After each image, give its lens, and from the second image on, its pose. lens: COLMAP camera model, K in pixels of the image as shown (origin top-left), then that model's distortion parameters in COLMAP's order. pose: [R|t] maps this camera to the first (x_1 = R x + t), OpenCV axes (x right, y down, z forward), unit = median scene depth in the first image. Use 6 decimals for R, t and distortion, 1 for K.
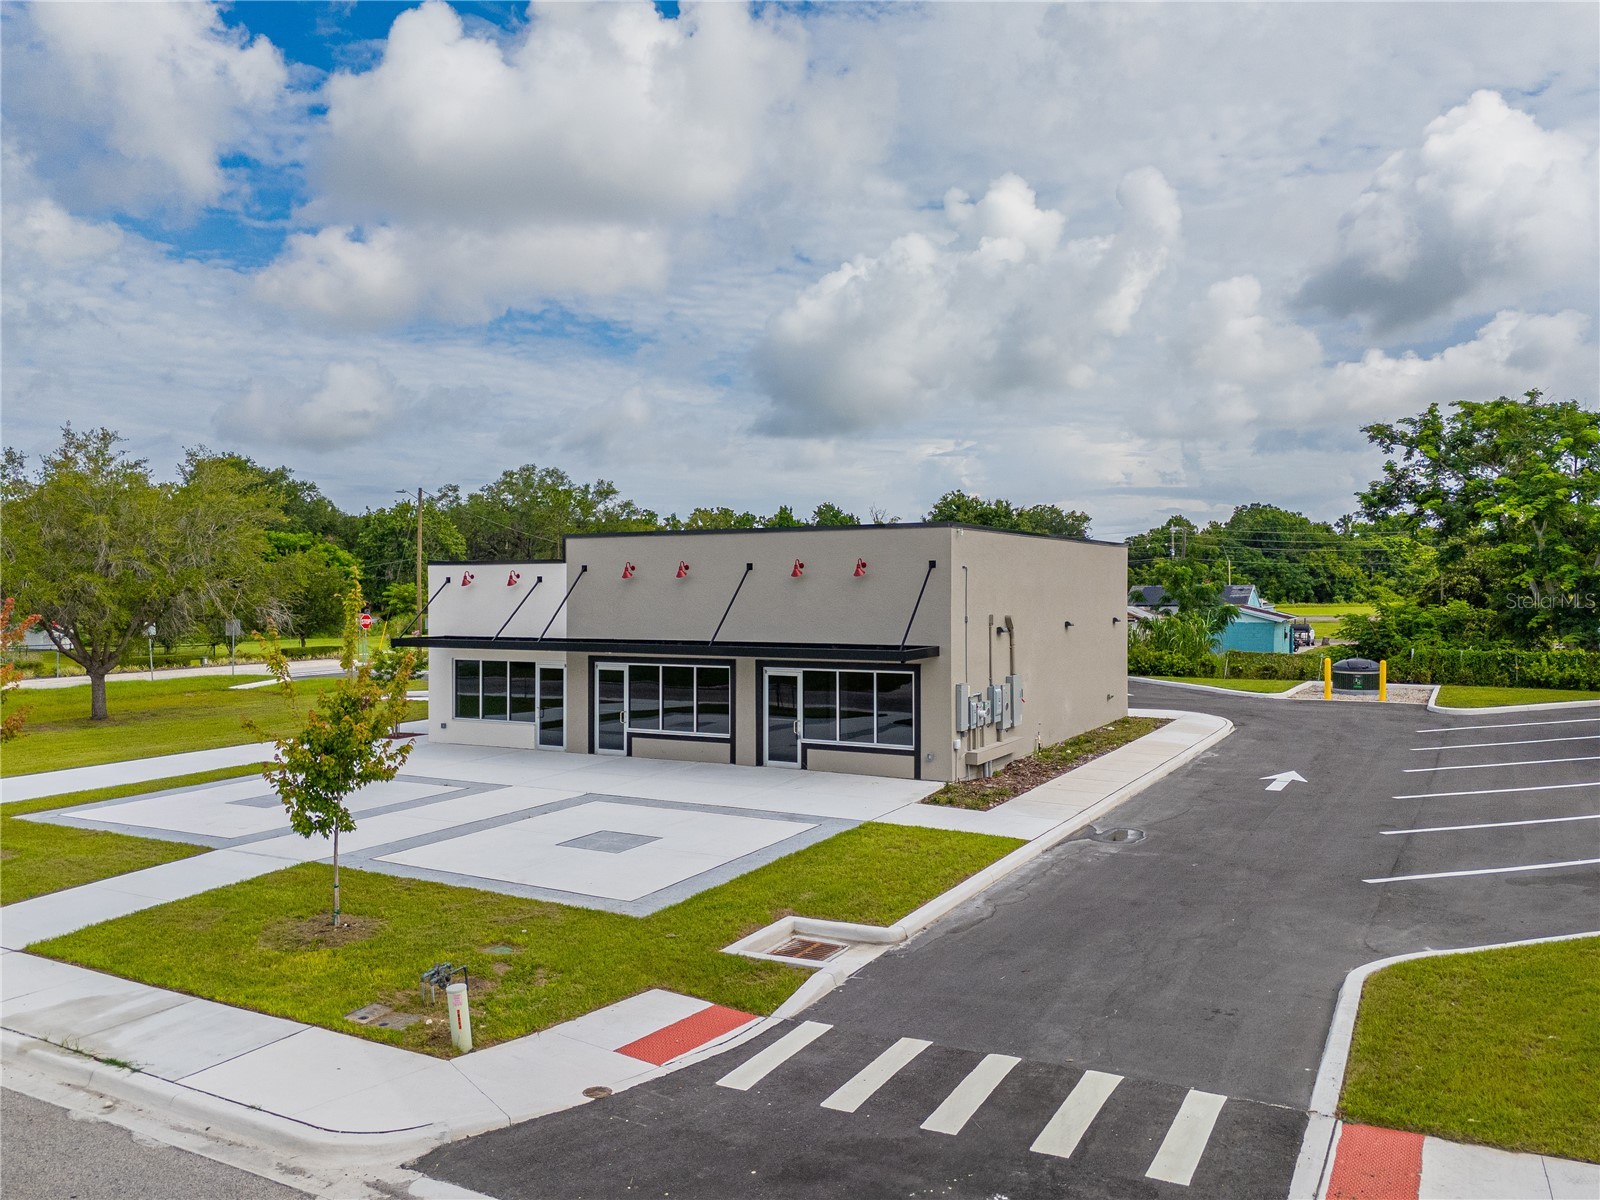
lens RADIAL K [[1216.3, 0, 795.2], [0, 1216.3, 593.6], [0, 0, 1]] dist [0.008773, -0.028188]
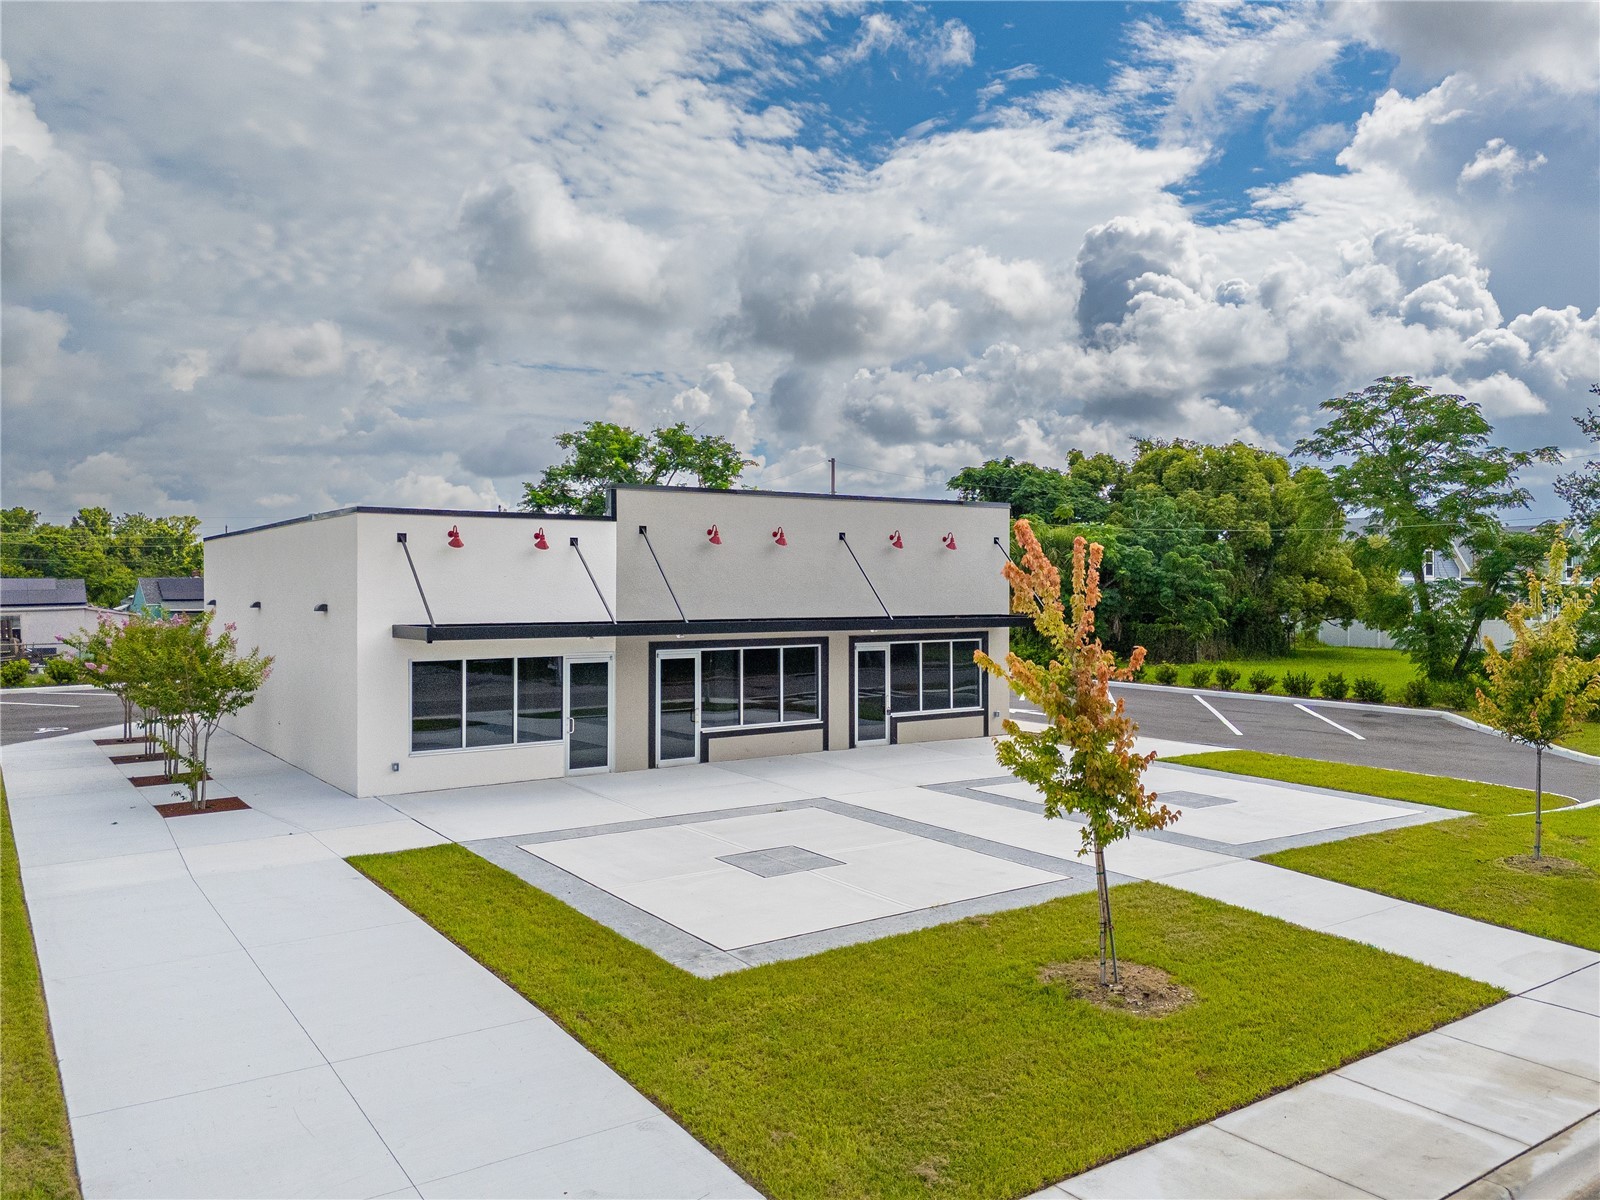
lens RADIAL K [[1216.3, 0, 807.7], [0, 1216.3, 601.5], [0, 0, 1]] dist [0.008773, -0.028188]
pose [[0.436251, -0.004645, 0.899813, -0.823448], [0.002944, 0.999989, 0.003735, 0.022522], [-0.899820, 0.001019, 0.436259, 0.571017]]
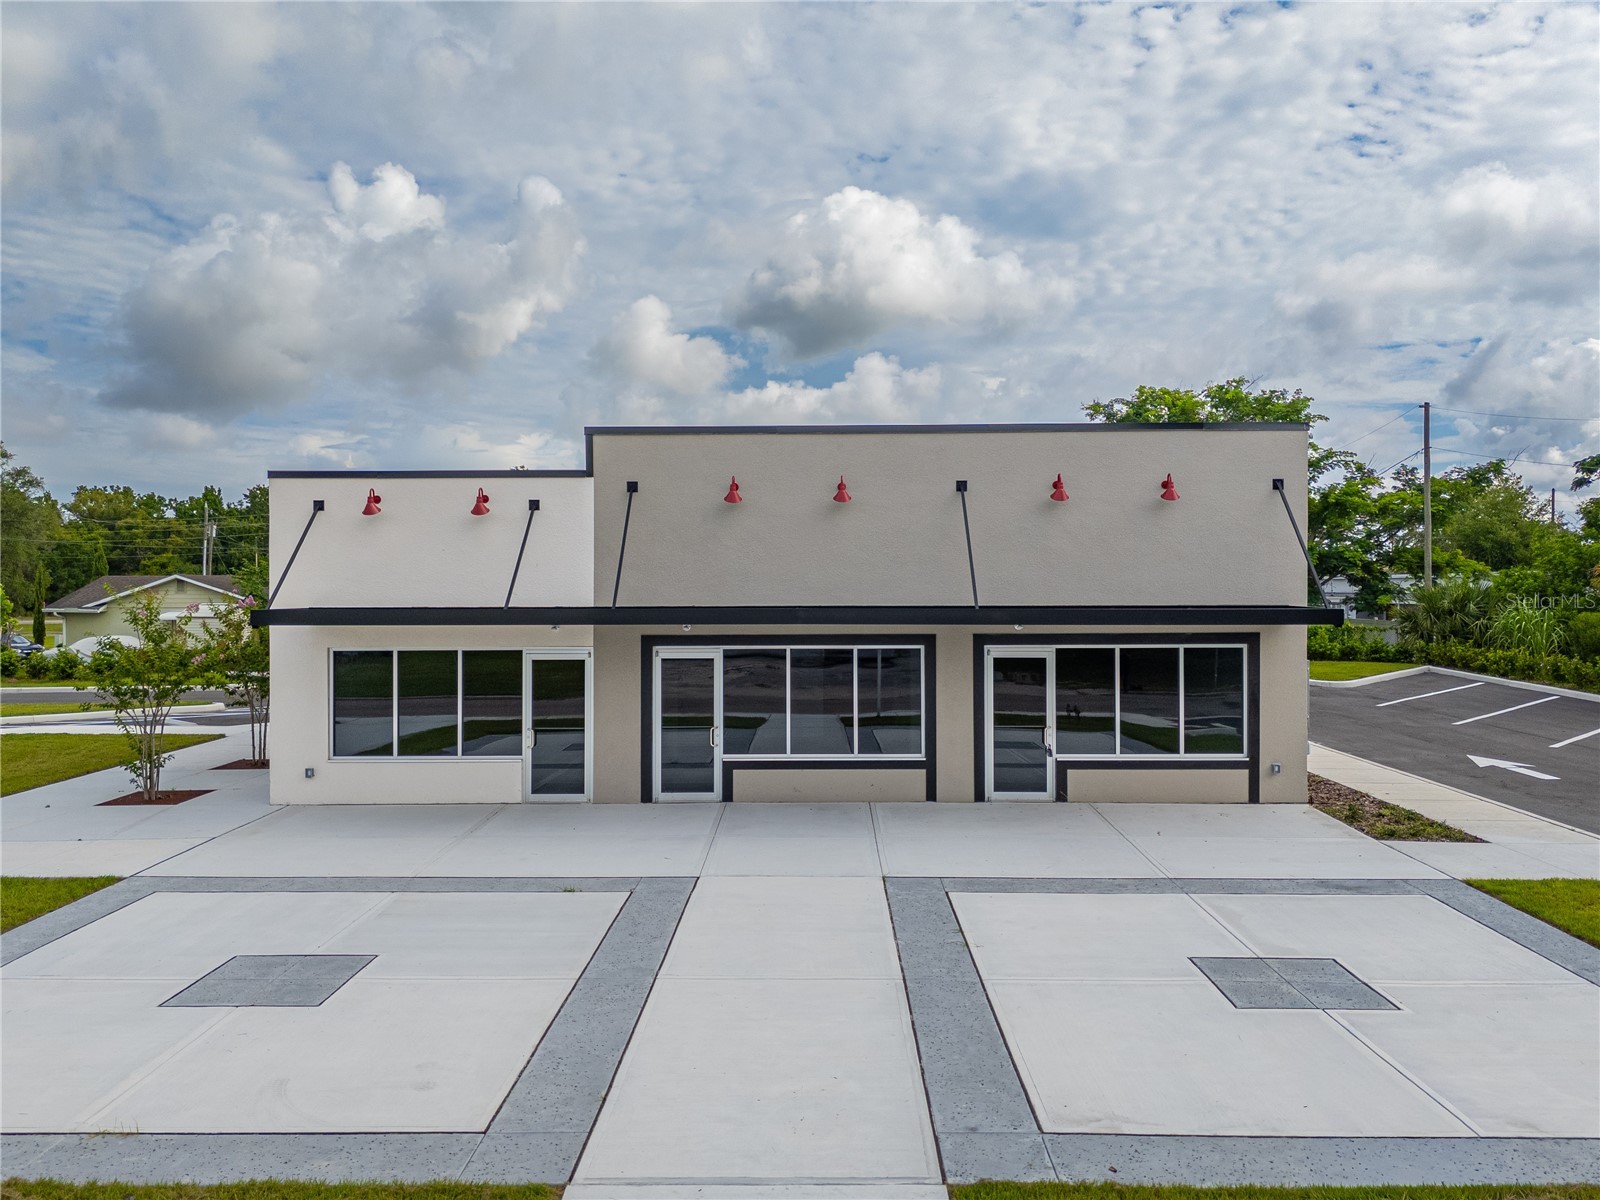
lens RADIAL K [[1216.3, 0, 808.0], [0, 1216.3, 596.5], [0, 0, 1]] dist [0.008773, -0.028188]
pose [[0.881481, -0.001820, 0.472216, -0.376004], [0.000822, 0.999997, 0.002320, 0.030922], [-0.472219, -0.001657, 0.881480, 0.445962]]
